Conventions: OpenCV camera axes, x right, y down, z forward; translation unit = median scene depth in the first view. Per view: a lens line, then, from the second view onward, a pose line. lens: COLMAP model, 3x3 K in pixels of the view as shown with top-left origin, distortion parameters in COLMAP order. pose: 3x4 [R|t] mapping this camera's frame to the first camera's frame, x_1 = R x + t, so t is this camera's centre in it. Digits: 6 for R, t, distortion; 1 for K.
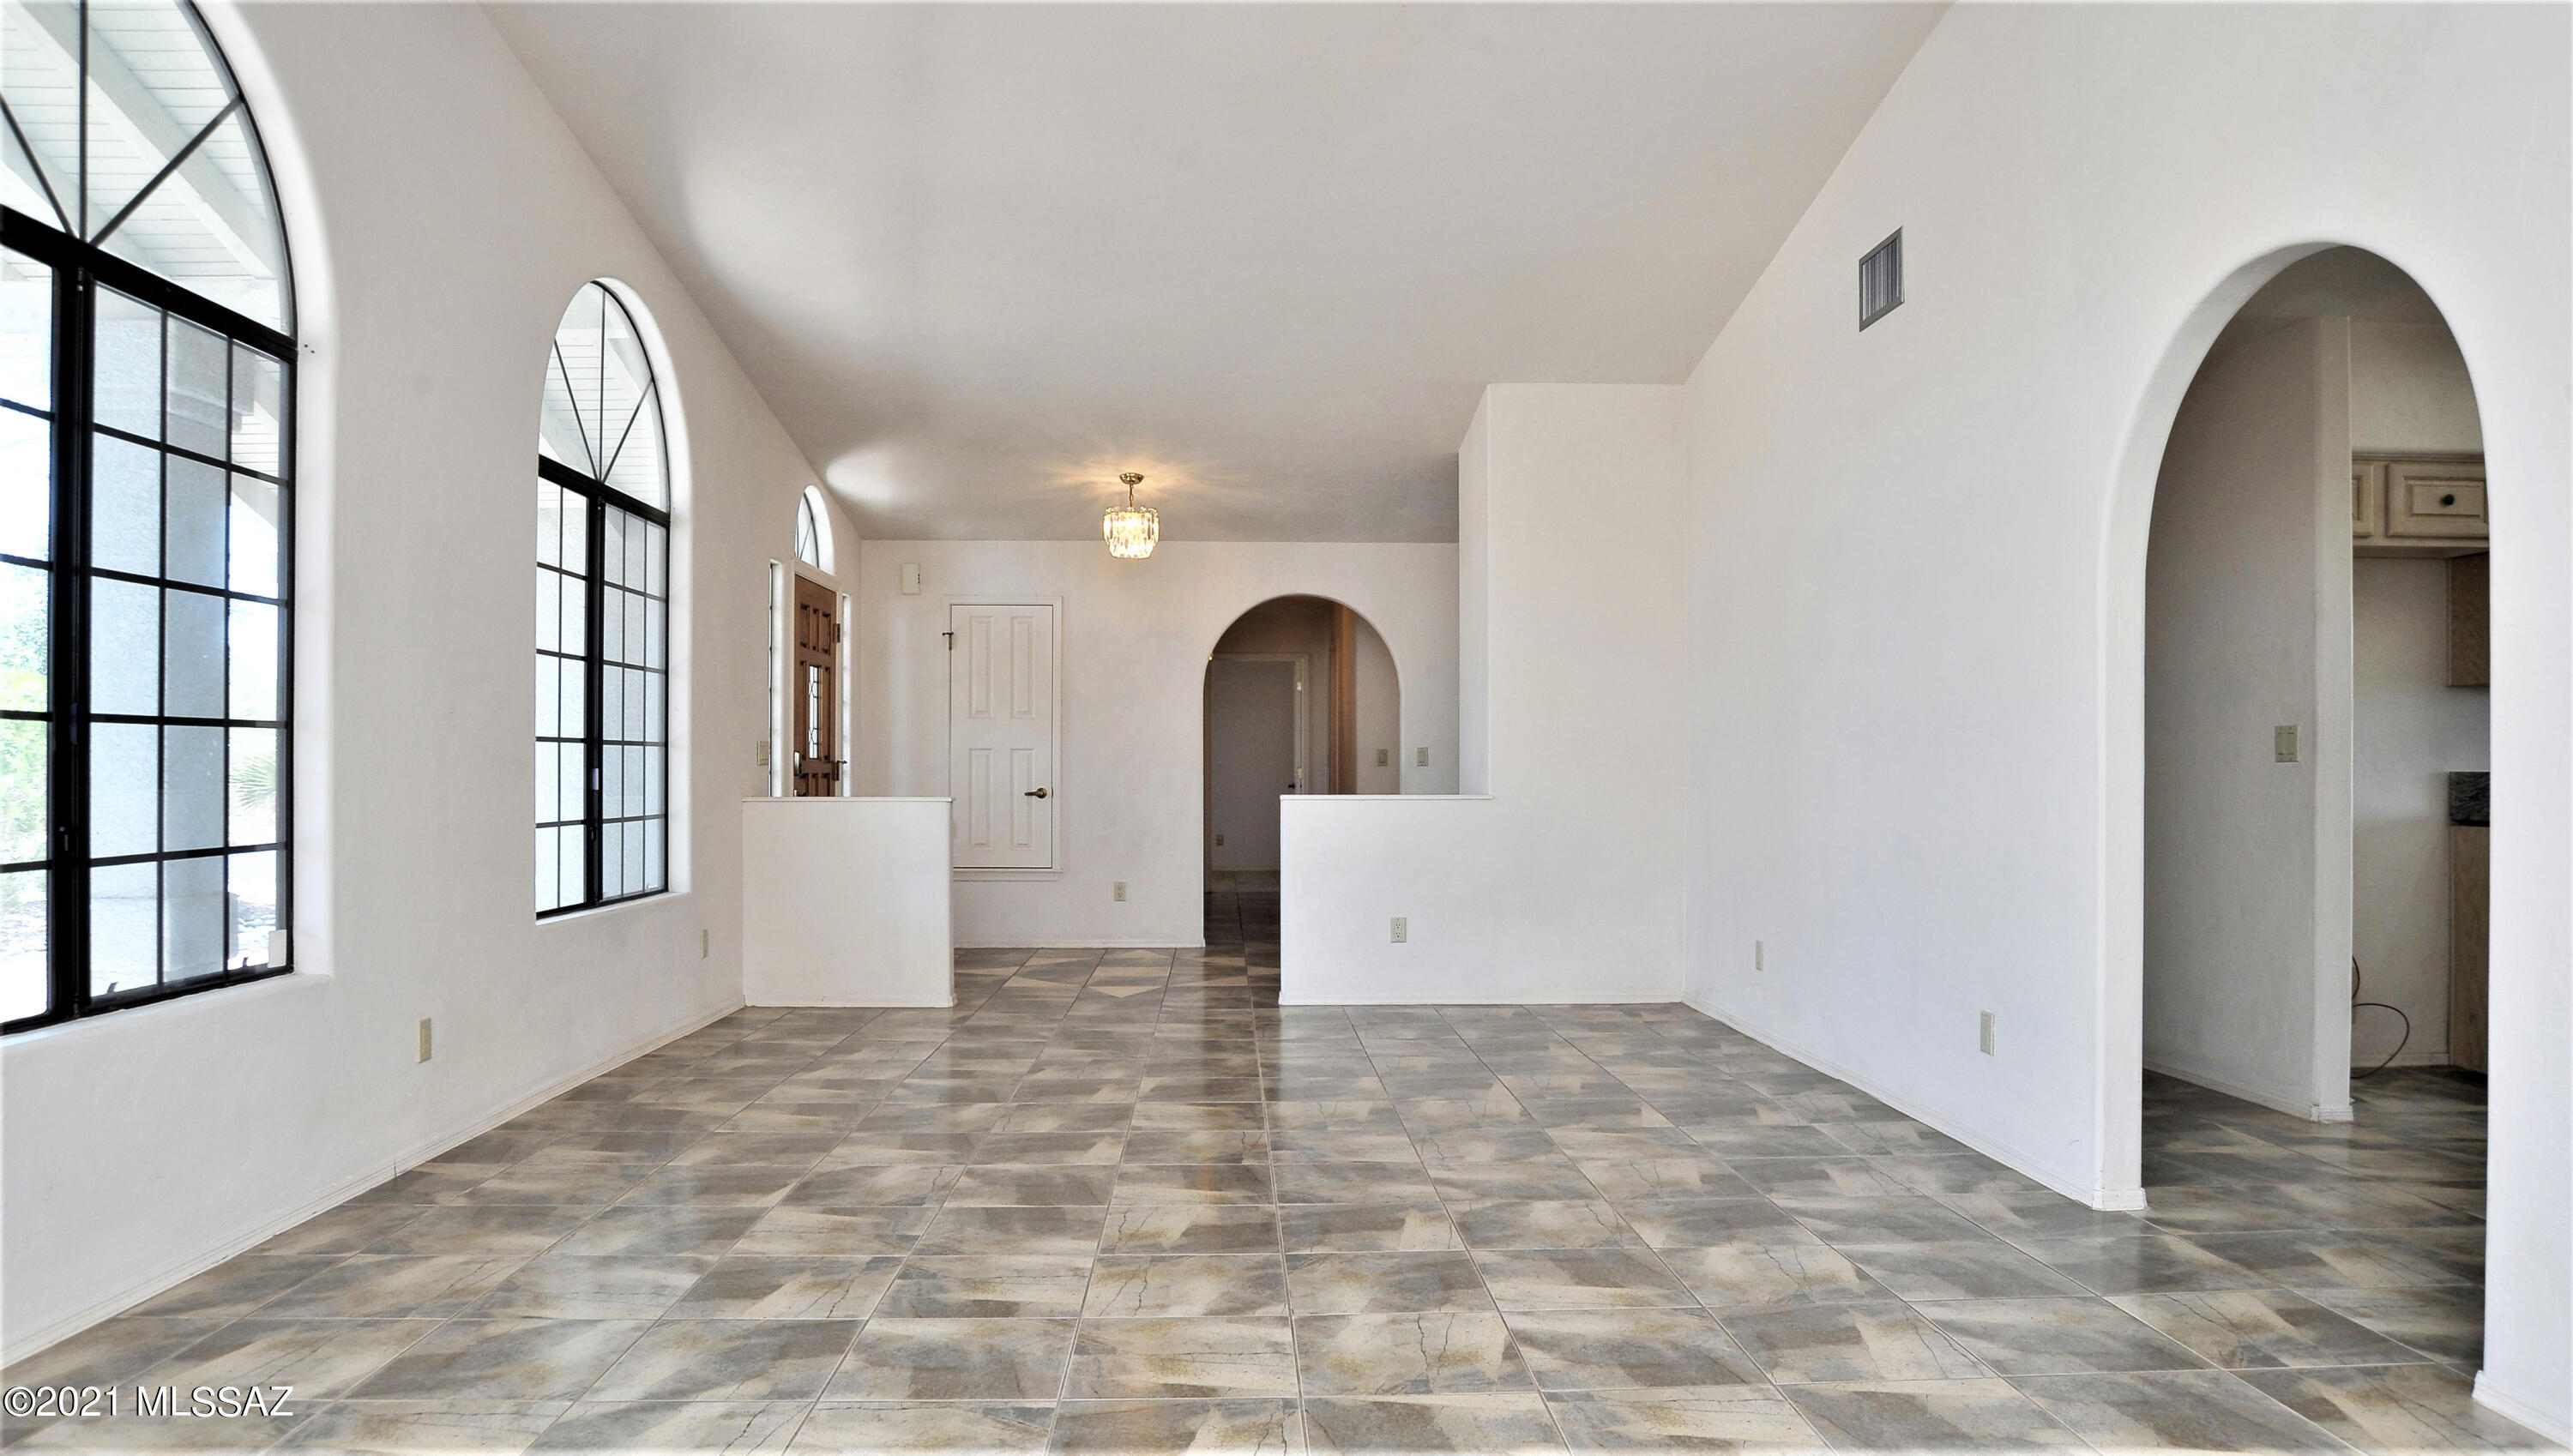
lens RADIAL K [[1640.1, 0, 1286.5], [0, 1640.1, 728.0], [0, 0, 1]] dist [-0.085473, 0.046745]
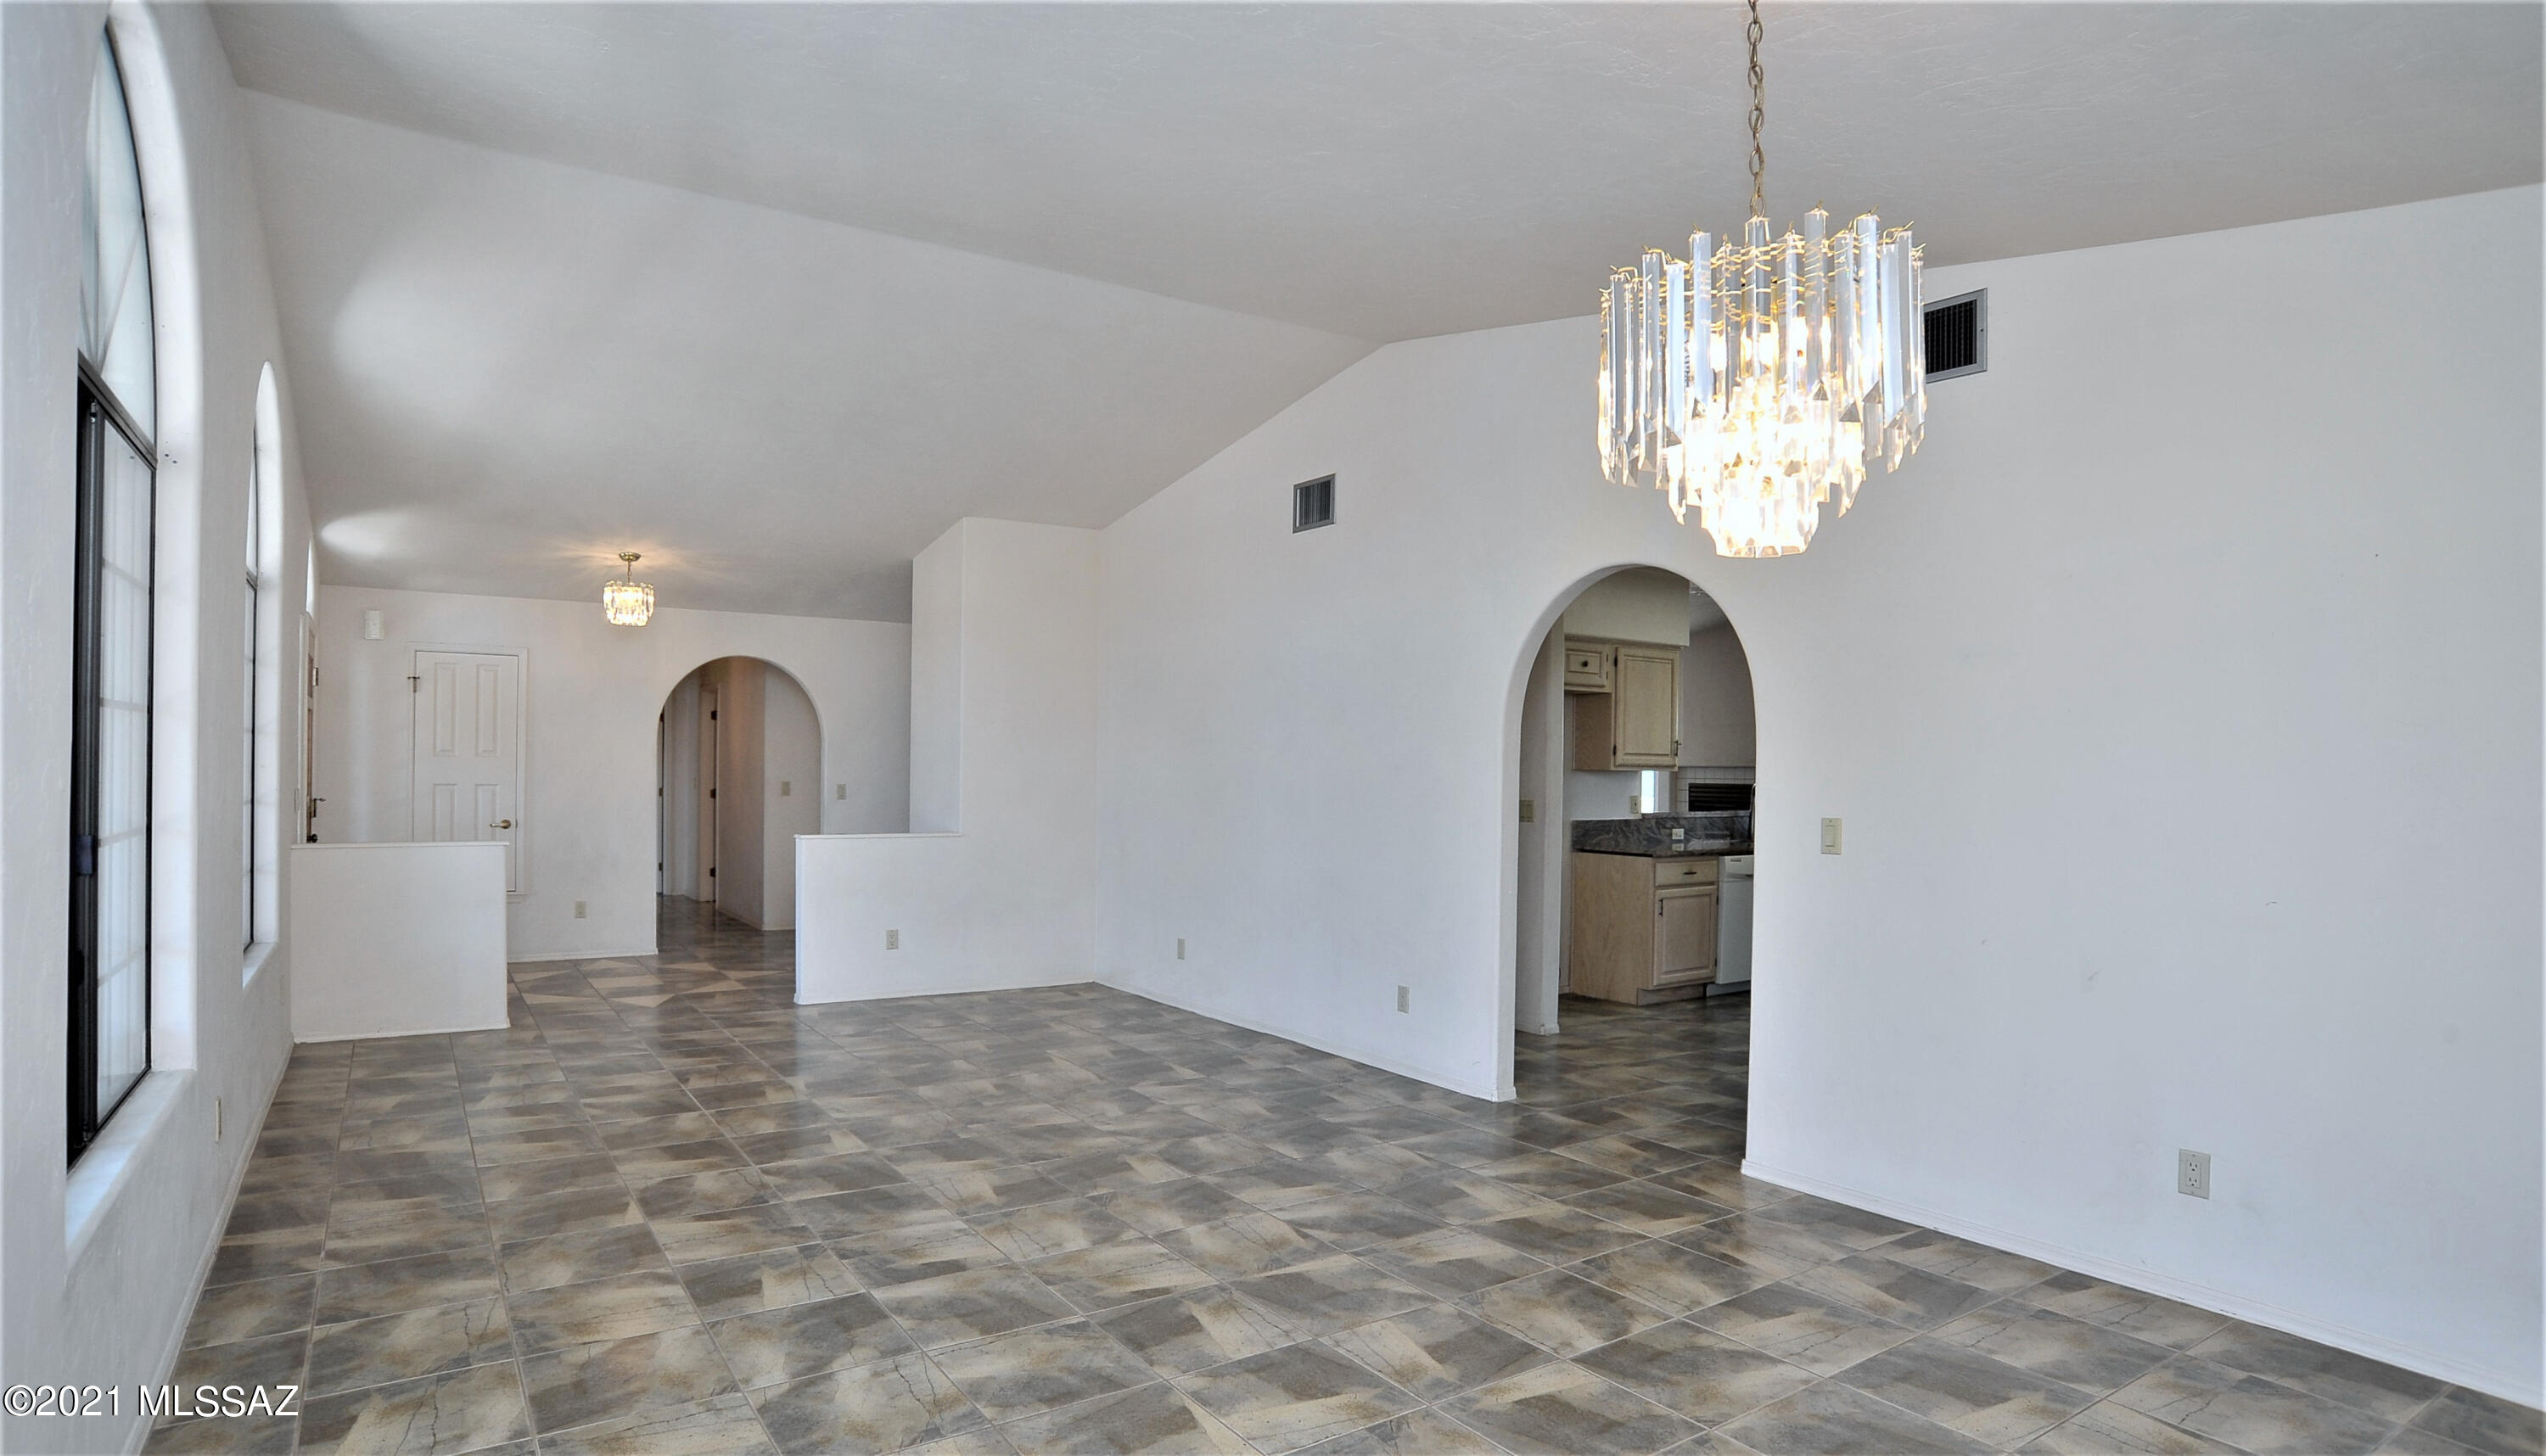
lens RADIAL K [[1336.7, 0, 1273.0], [0, 1336.7, 728.0], [0, 0, 1]] dist [-0.096486, 0.043098]
pose [[0.851129, 0.025561, 0.524334, -0.491862], [-0.023962, 0.999664, -0.009837, -0.084592], [-0.524410, -0.004192, 0.851456, -0.077685]]
